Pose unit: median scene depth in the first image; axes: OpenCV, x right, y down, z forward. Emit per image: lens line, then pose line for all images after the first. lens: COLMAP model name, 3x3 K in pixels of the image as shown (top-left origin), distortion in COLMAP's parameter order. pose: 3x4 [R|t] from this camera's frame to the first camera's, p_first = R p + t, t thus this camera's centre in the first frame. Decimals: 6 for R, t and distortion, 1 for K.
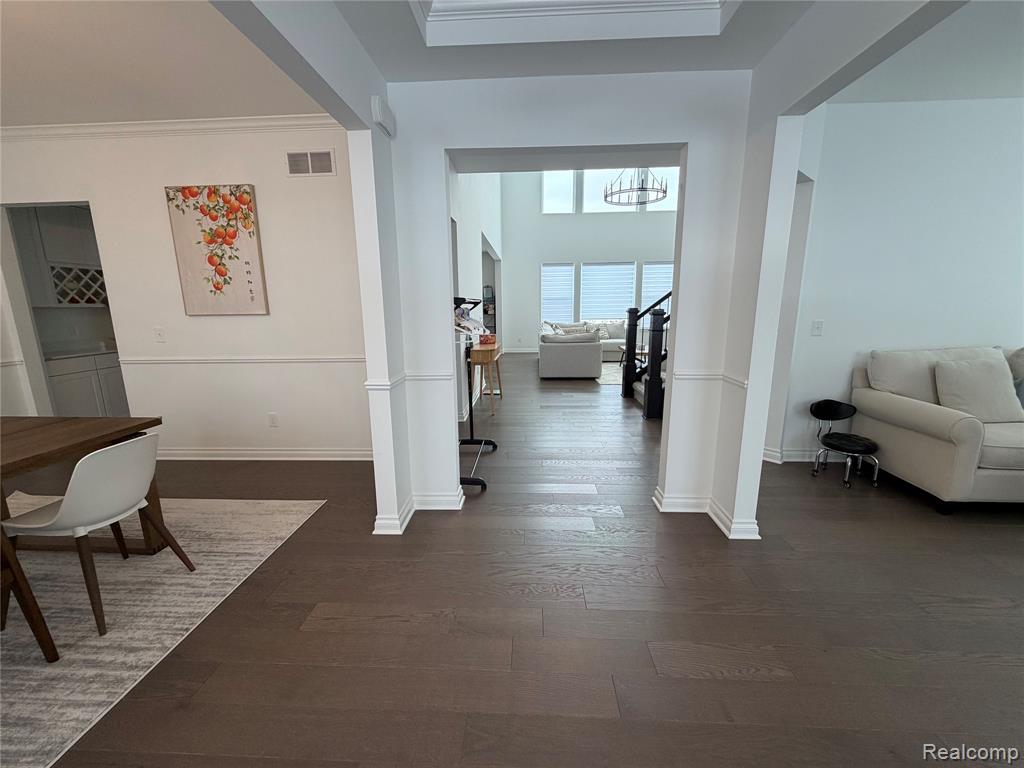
lens RADIAL K [[407.6, 0, 510.2], [0, 407.6, 385.3], [0, 0, 1]] dist [-0.000902, 0.000282]
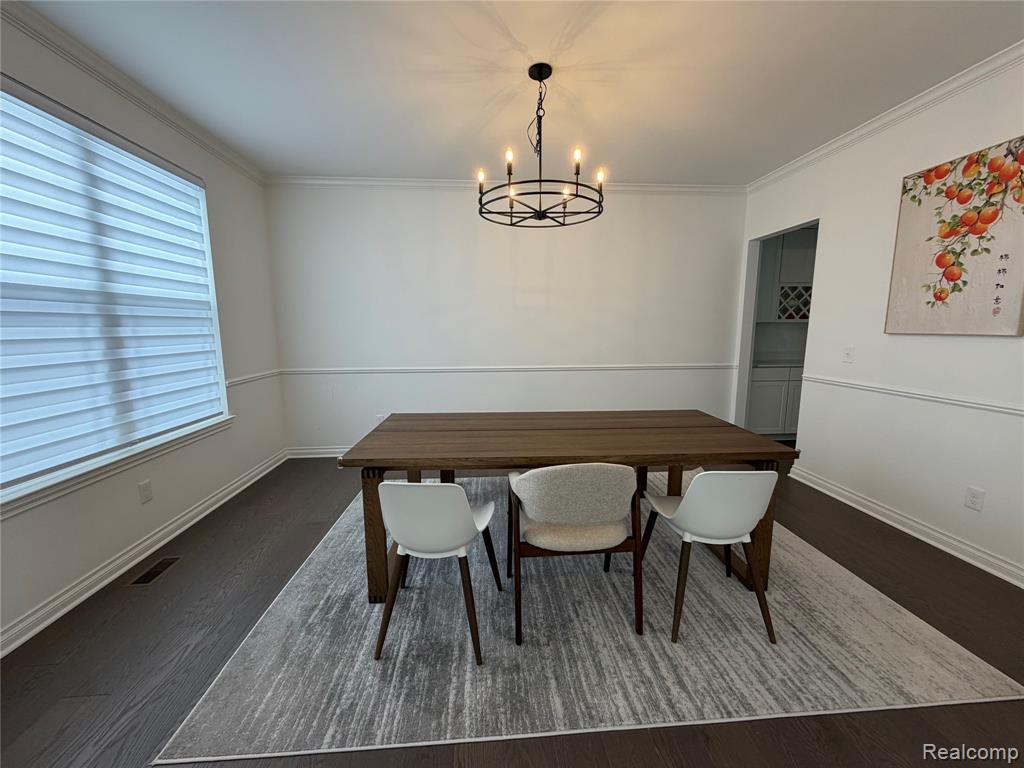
lens RADIAL K [[407.6, 0, 510.2], [0, 407.6, 385.3], [0, 0, 1]] dist [-0.000902, 0.000282]
pose [[0.123449, 0.156559, -0.979923, -0.078106], [-0.189969, 0.972942, 0.131512, -0.038170], [0.973998, 0.169920, 0.149850, 0.177957]]
